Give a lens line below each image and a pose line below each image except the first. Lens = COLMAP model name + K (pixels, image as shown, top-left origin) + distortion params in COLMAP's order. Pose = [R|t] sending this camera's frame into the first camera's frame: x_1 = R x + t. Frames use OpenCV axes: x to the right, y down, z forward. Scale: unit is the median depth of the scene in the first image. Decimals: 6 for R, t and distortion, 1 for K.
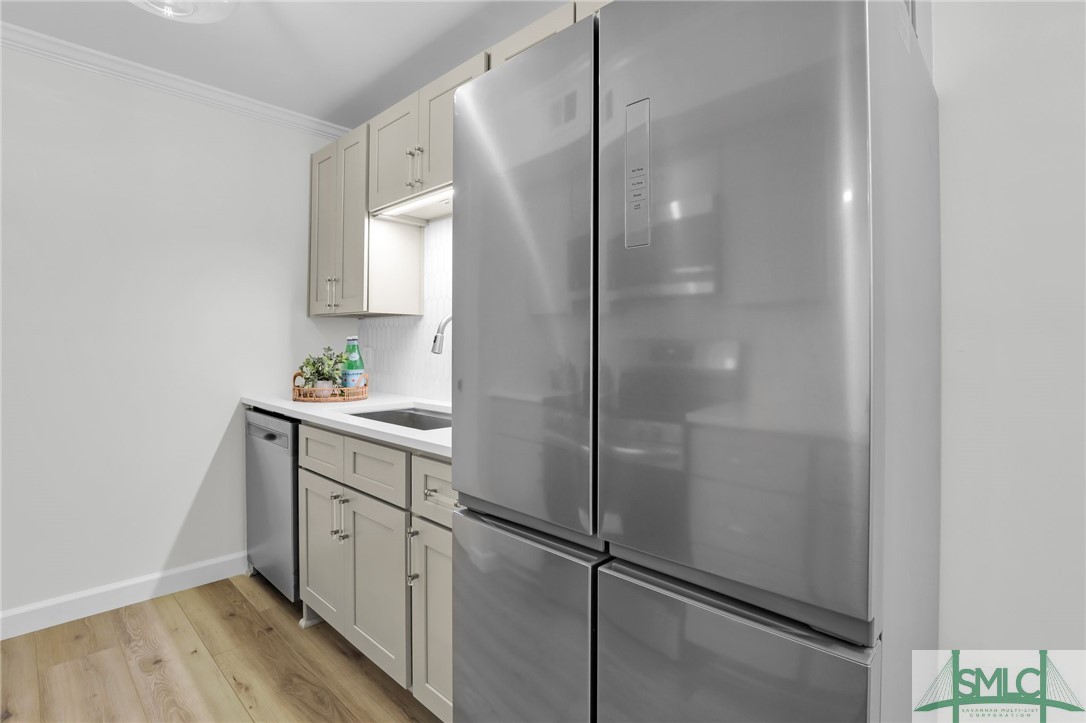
lens RADIAL K [[514.6, 0, 529.6], [0, 514.6, 332.2], [0, 0, 1]] dist [-0.033599, 0.007288]
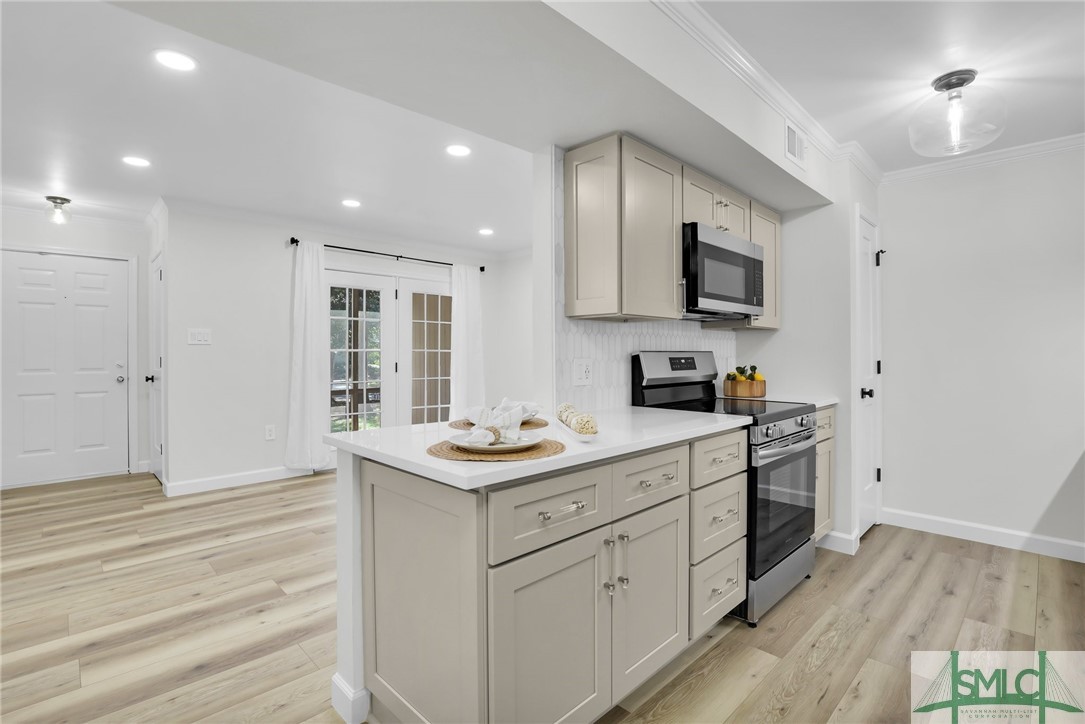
lens RADIAL K [[514.1, 0, 554.9], [0, 514.1, 351.2], [0, 0, 1]] dist [-0.033599, 0.007288]
pose [[-0.007253, -0.005123, -0.999961, 0.548640], [0.020734, 0.999771, -0.005273, -0.006233], [0.999759, -0.020771, -0.007145, -0.188124]]
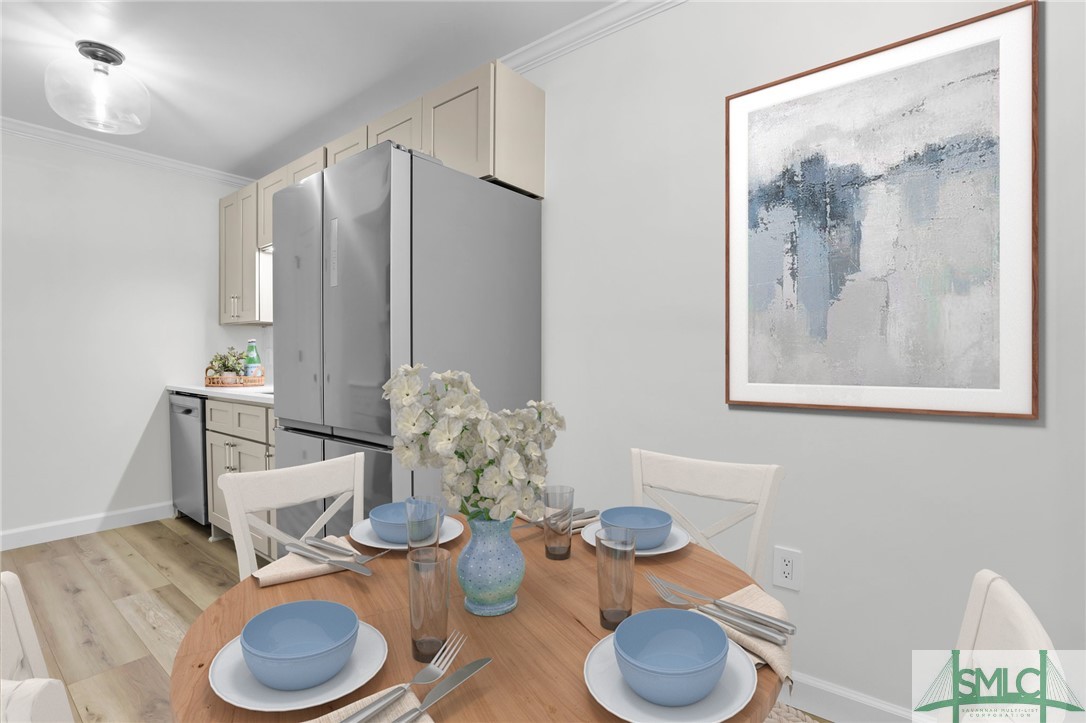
lens RADIAL K [[514.6, 0, 539.3], [0, 514.6, 364.9], [0, 0, 1]] dist [-0.033599, 0.007288]
pose [[0.995882, -0.003265, 0.090596, 0.308084], [0.000145, 0.999408, 0.034418, 0.031411], [-0.090654, -0.034263, 0.995293, -0.434756]]
